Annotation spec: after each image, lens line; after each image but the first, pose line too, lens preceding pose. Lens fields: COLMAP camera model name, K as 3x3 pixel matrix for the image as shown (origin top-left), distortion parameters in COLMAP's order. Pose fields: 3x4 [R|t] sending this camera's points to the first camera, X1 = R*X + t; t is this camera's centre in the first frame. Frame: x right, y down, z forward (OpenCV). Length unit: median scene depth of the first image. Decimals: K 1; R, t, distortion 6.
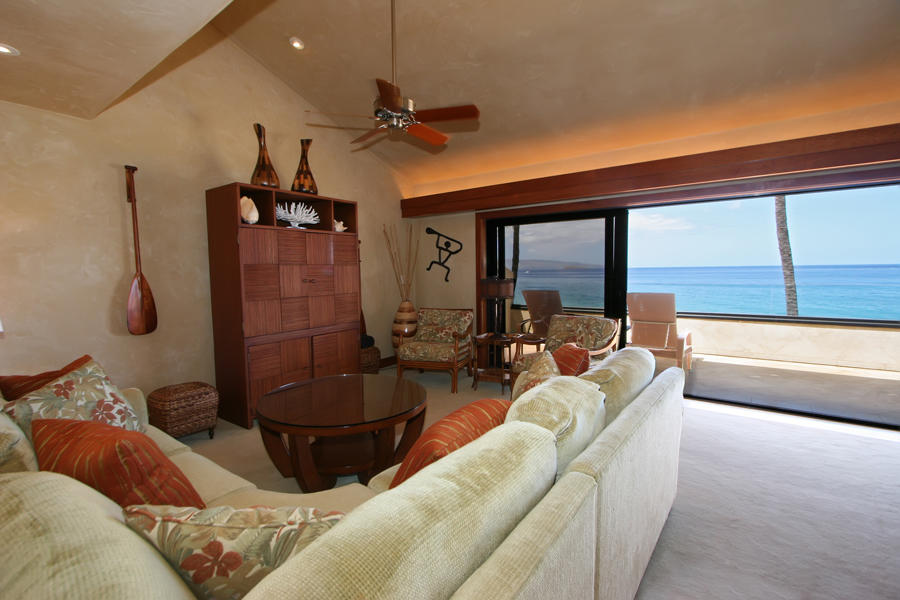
lens RADIAL K [[414.1, 0, 441.2], [0, 414.1, 299.4], [0, 0, 1]] dist [-0.014040, 0.000192]
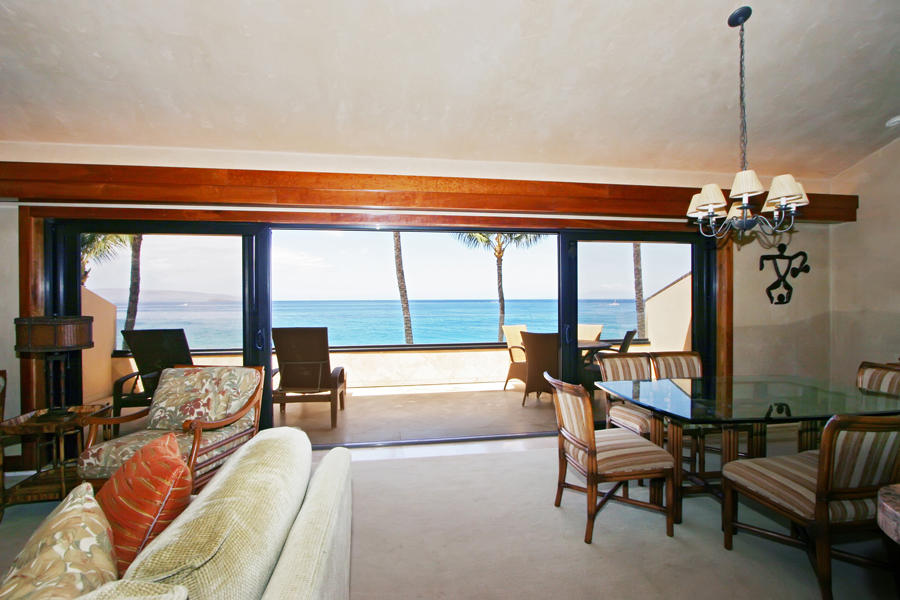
lens RADIAL K [[414.1, 0, 441.2], [0, 414.1, 299.4], [0, 0, 1]] dist [-0.014040, 0.000192]
pose [[0.695304, 0.010320, 0.718642, 0.095163], [0.047568, 0.997044, -0.060341, -0.012410], [-0.717140, 0.076140, 0.692757, 0.192591]]
